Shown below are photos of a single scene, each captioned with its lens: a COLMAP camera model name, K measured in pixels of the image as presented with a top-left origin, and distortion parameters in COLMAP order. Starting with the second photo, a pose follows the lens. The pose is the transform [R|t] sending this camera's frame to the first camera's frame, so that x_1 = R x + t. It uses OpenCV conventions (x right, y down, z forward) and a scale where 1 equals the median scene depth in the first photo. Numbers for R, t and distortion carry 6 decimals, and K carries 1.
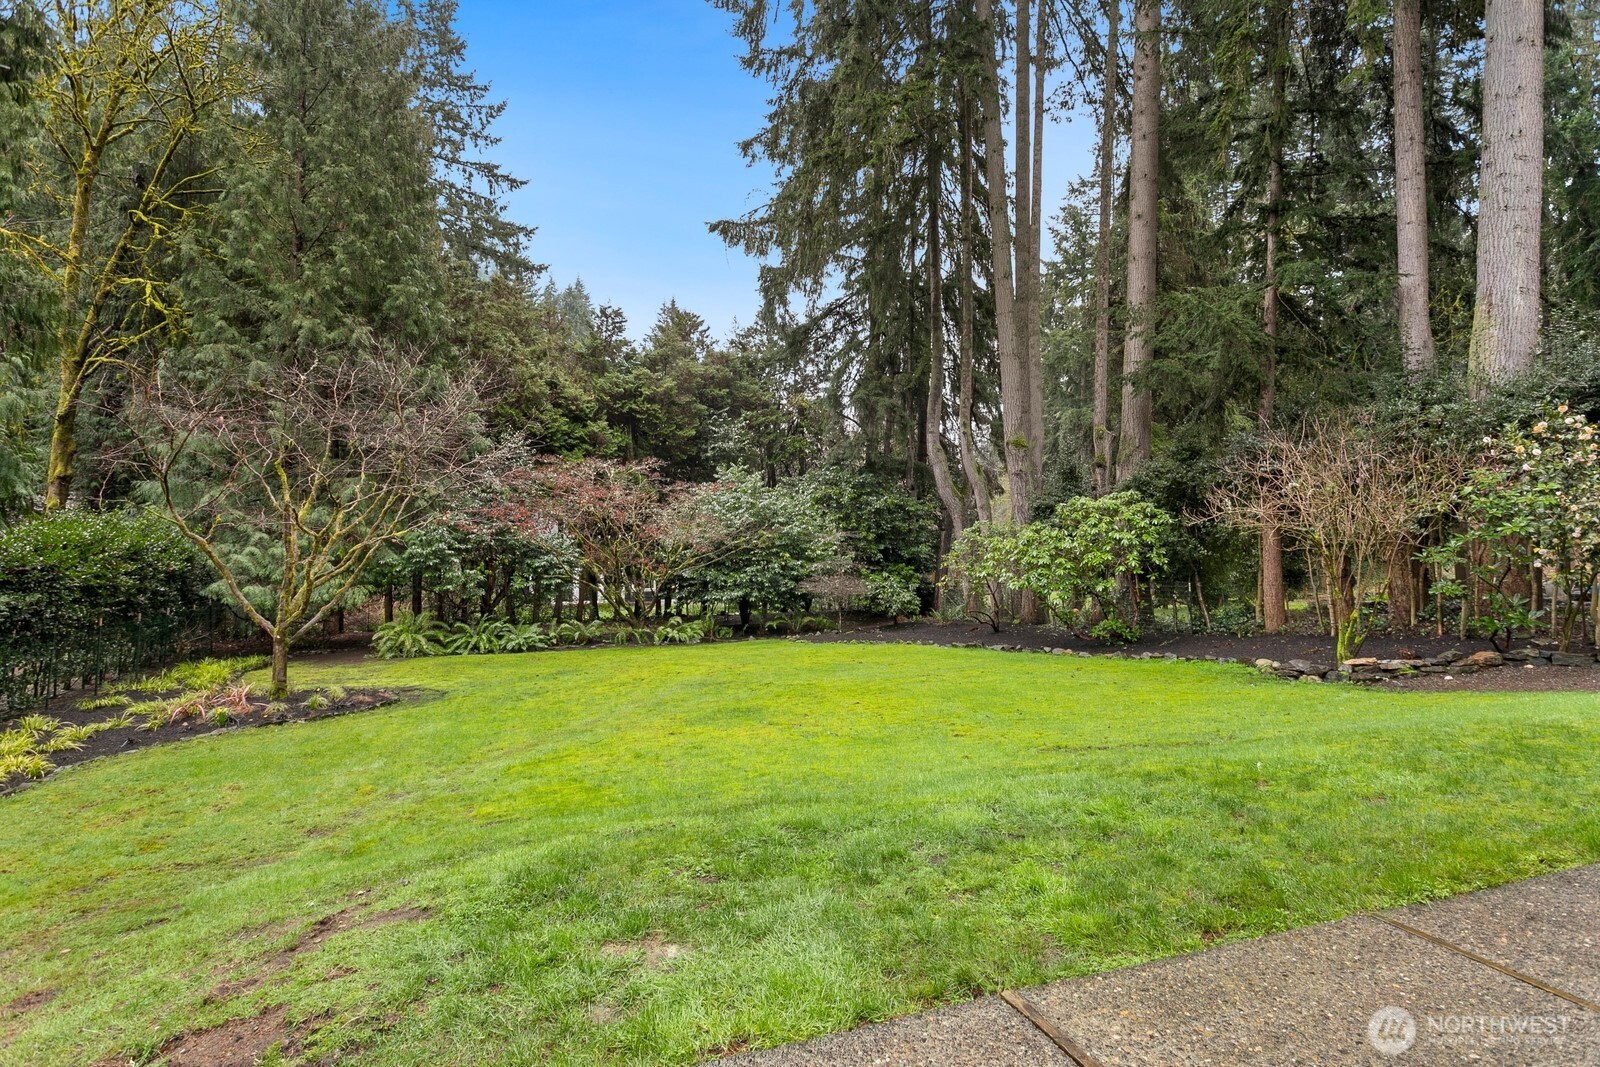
lens RADIAL K [[857.1, 0, 801.6], [0, 857.1, 518.8], [0, 0, 1]] dist [-0.003275, -0.000111]
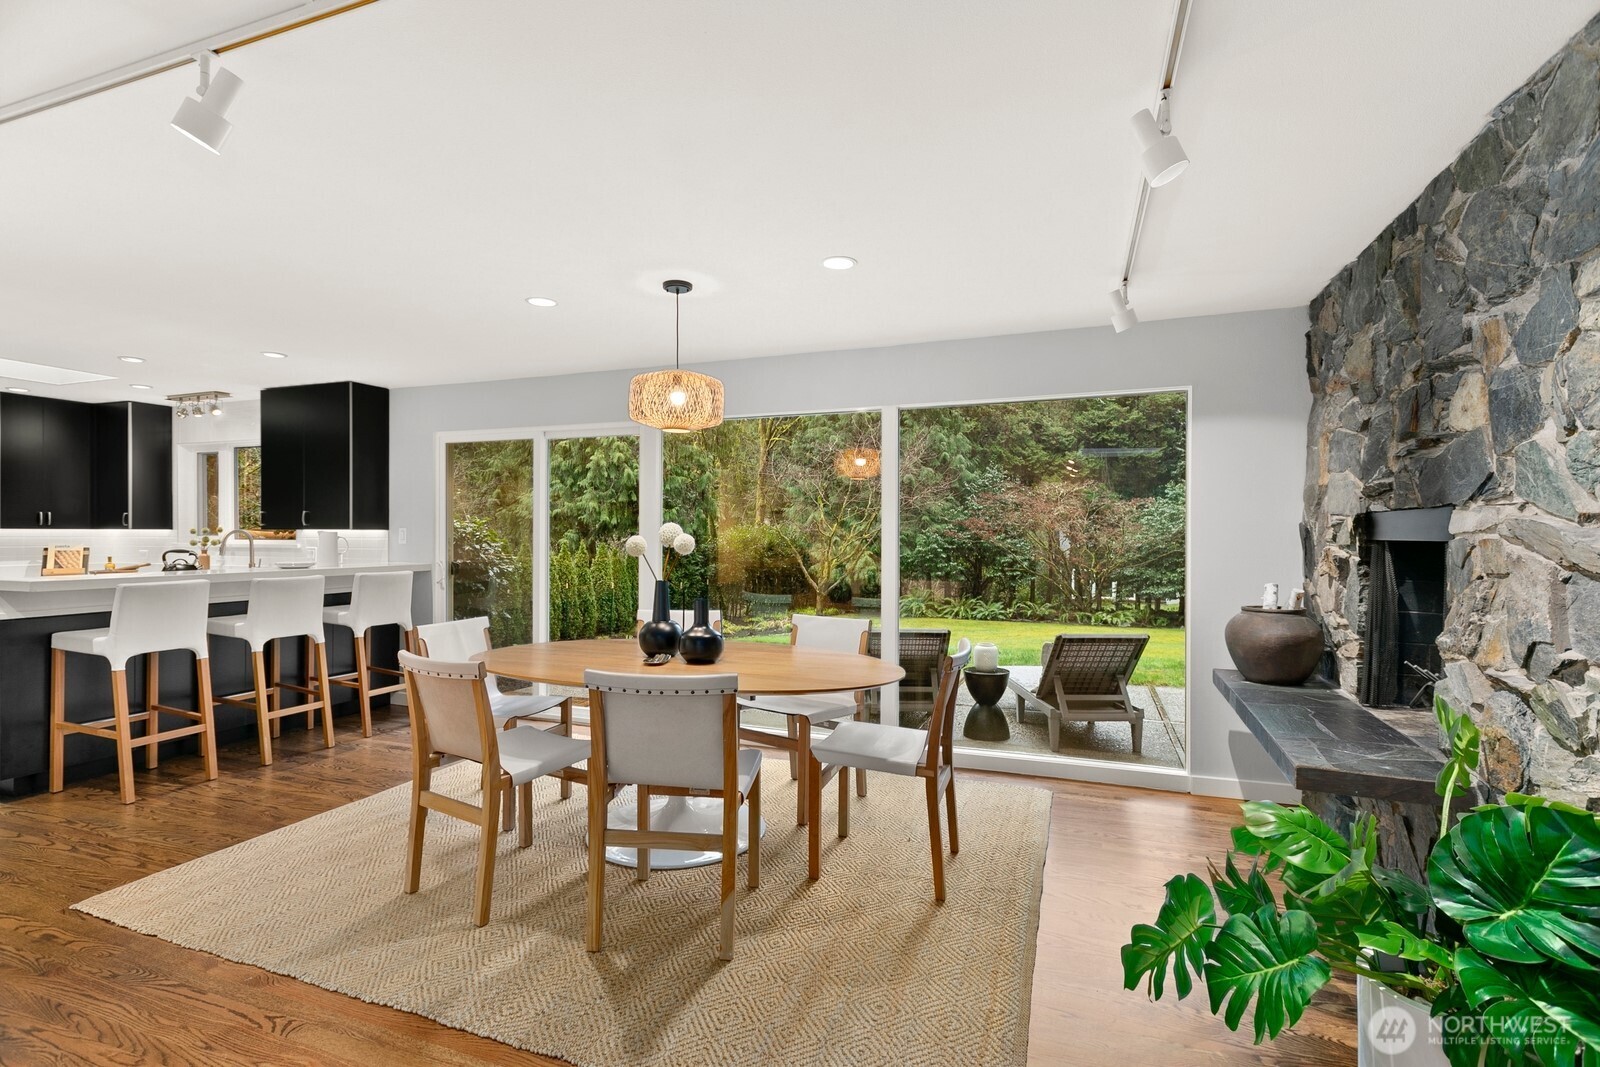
lens RADIAL K [[756.3, 0, 800.4], [0, 756.3, 536.1], [0, 0, 1]] dist [-0.000554, -0.000109]
pose [[0.755602, 0.003277, -0.655023, 0.242293], [0.002670, 0.999964, 0.008082, 0.002790], [0.655026, -0.007855, 0.755566, -0.147627]]
